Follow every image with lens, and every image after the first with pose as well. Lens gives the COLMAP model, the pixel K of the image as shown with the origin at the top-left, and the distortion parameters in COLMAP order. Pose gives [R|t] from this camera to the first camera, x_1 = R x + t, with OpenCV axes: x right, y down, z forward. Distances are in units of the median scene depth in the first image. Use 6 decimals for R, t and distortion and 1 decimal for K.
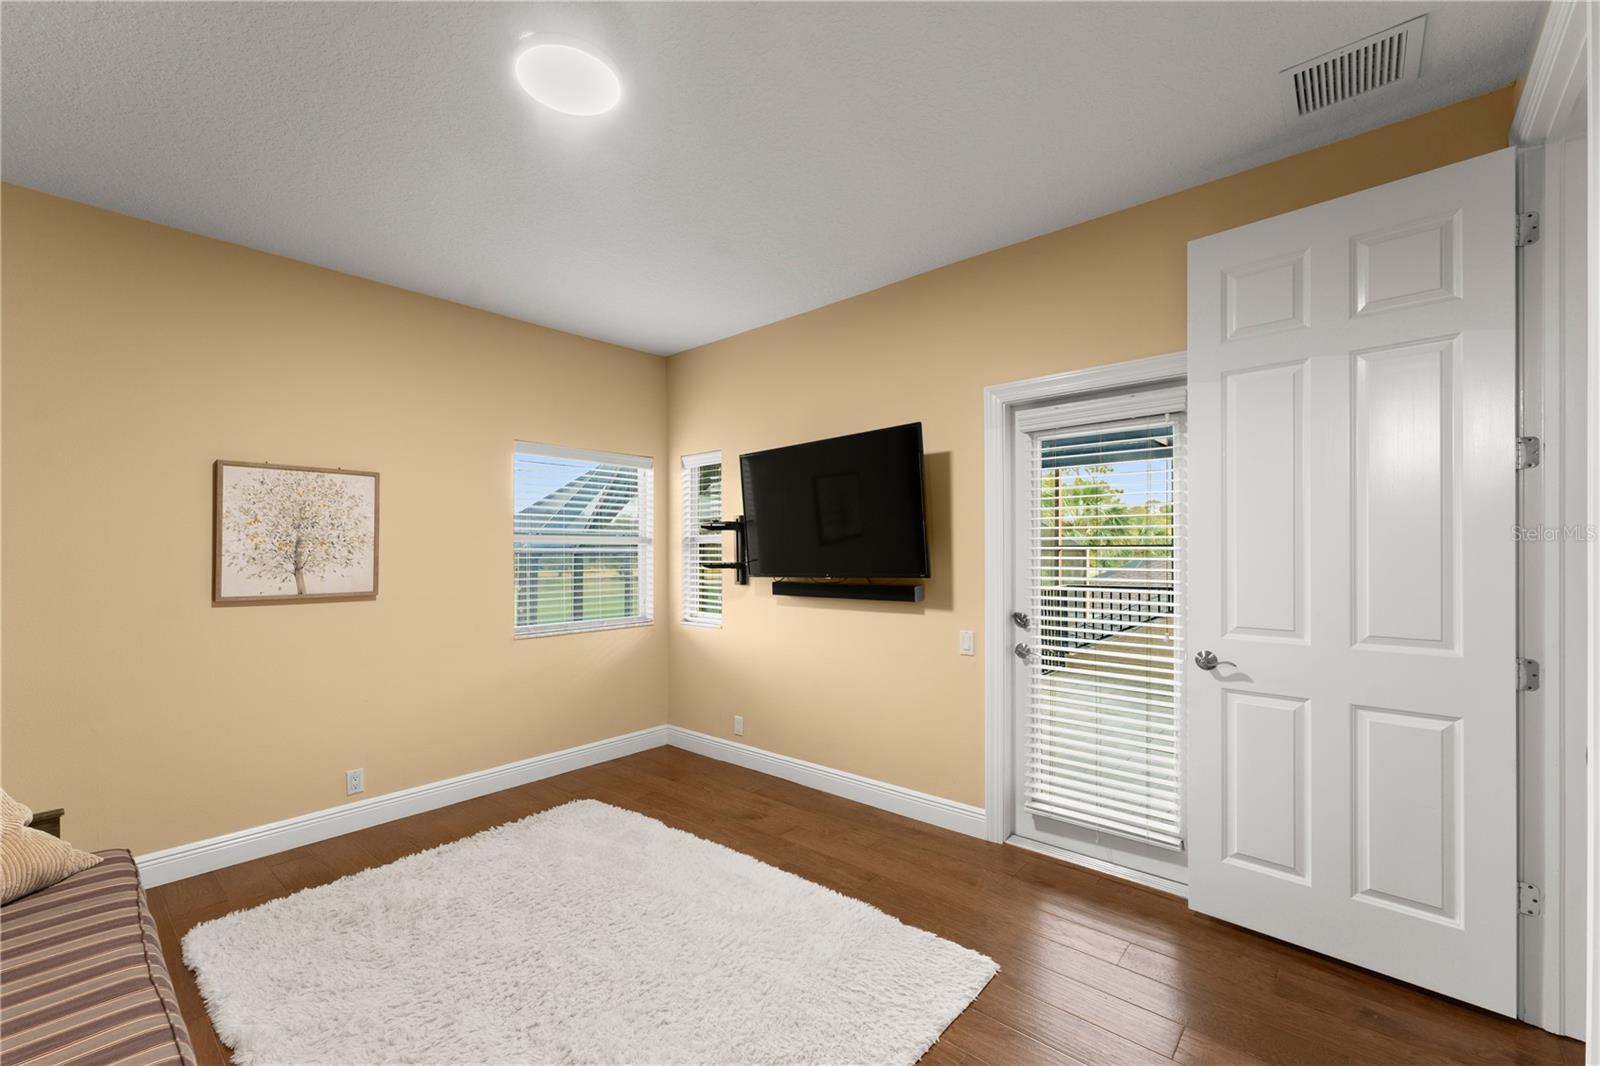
lens RADIAL K [[647.5, 0, 807.8], [0, 647.5, 548.1], [0, 0, 1]] dist [0.003906, 0.000012]
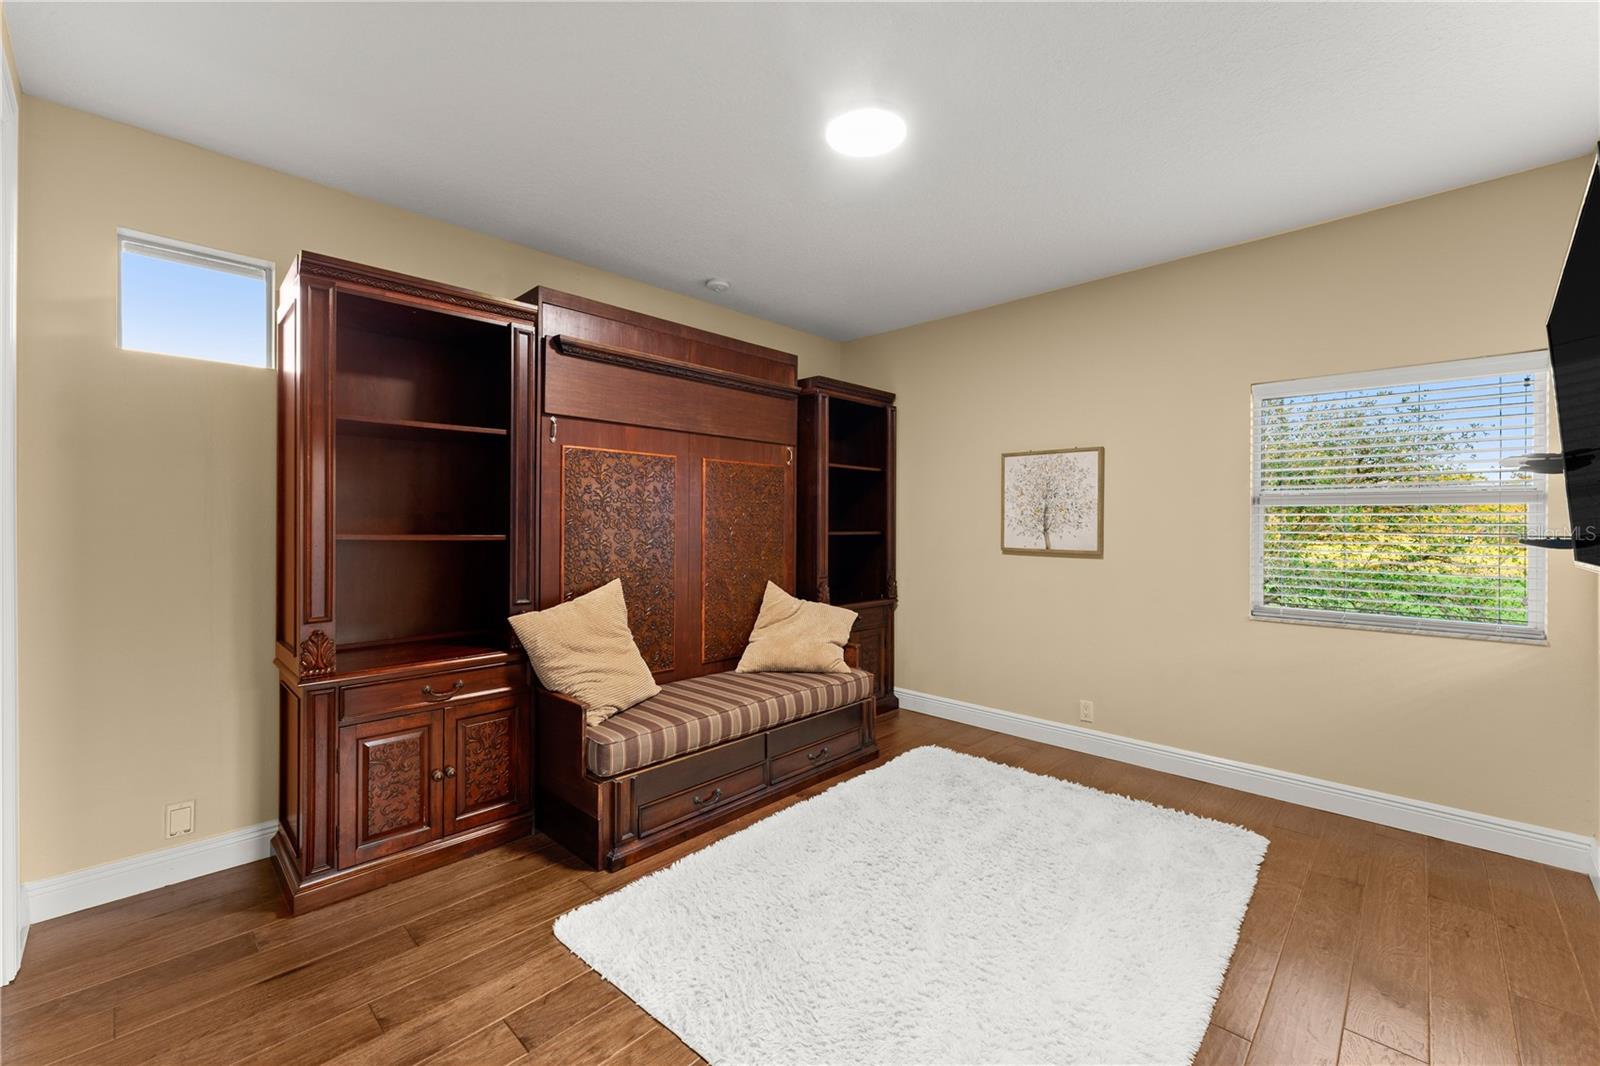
lens RADIAL K [[647.5, 0, 806.9], [0, 647.5, 520.4], [0, 0, 1]] dist [0.003906, 0.000012]
pose [[-0.040389, 0.002277, -0.999181, 0.523753], [0.003704, 0.999991, 0.002129, 0.008905], [0.999177, -0.003615, -0.040397, 0.565755]]
